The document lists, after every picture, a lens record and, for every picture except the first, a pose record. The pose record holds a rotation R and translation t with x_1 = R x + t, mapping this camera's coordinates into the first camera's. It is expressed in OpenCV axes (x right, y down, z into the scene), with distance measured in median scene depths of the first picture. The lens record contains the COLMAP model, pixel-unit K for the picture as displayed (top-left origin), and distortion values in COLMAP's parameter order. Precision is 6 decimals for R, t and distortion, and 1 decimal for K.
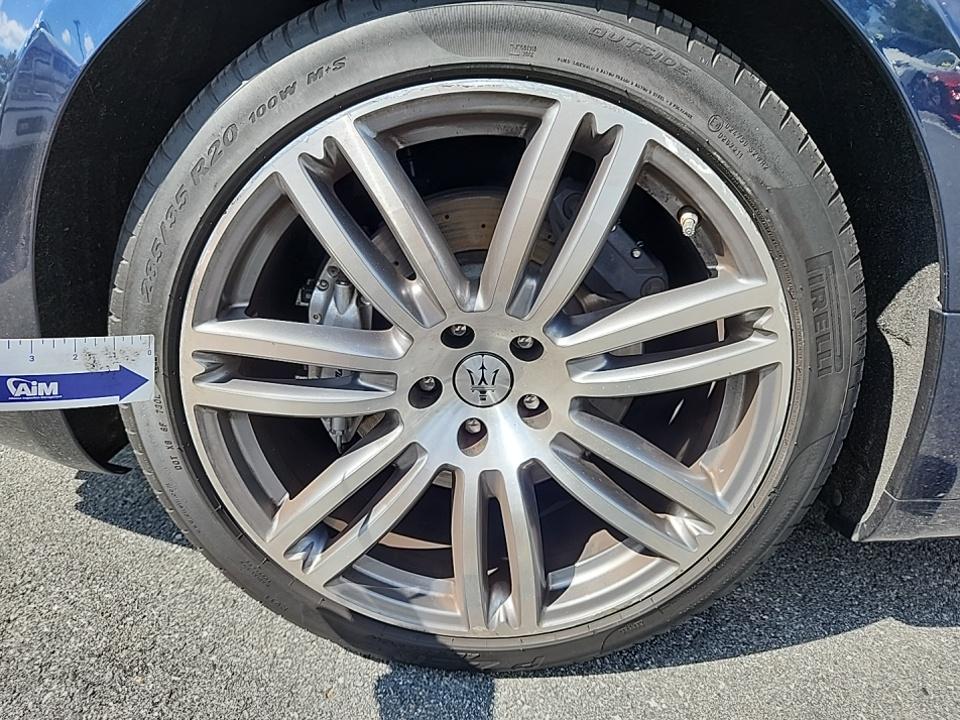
lens RADIAL K [[654.4, 0, 471.0], [0, 654.4, 355.6], [0, 0, 1]] dist [0.056089, -0.047163]
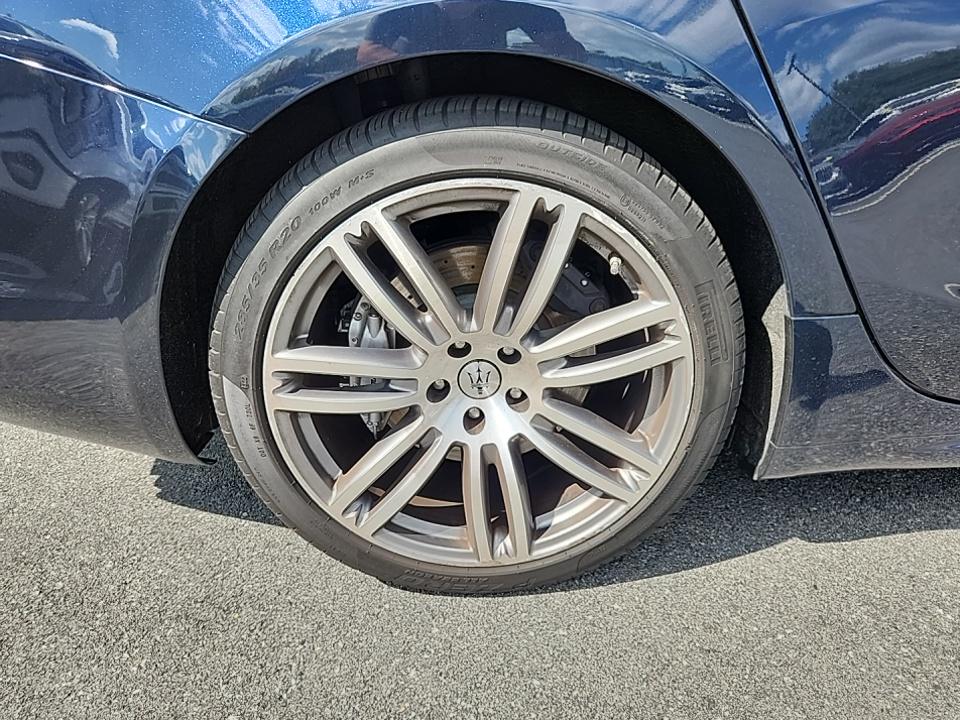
lens RADIAL K [[654.4, 0, 482.5], [0, 654.4, 364.3], [0, 0, 1]] dist [0.056089, -0.047163]
pose [[0.998070, -0.057368, 0.023762, -0.006164], [0.056534, 0.997807, 0.034423, -0.042302], [-0.025684, -0.033014, 0.999125, -0.379183]]
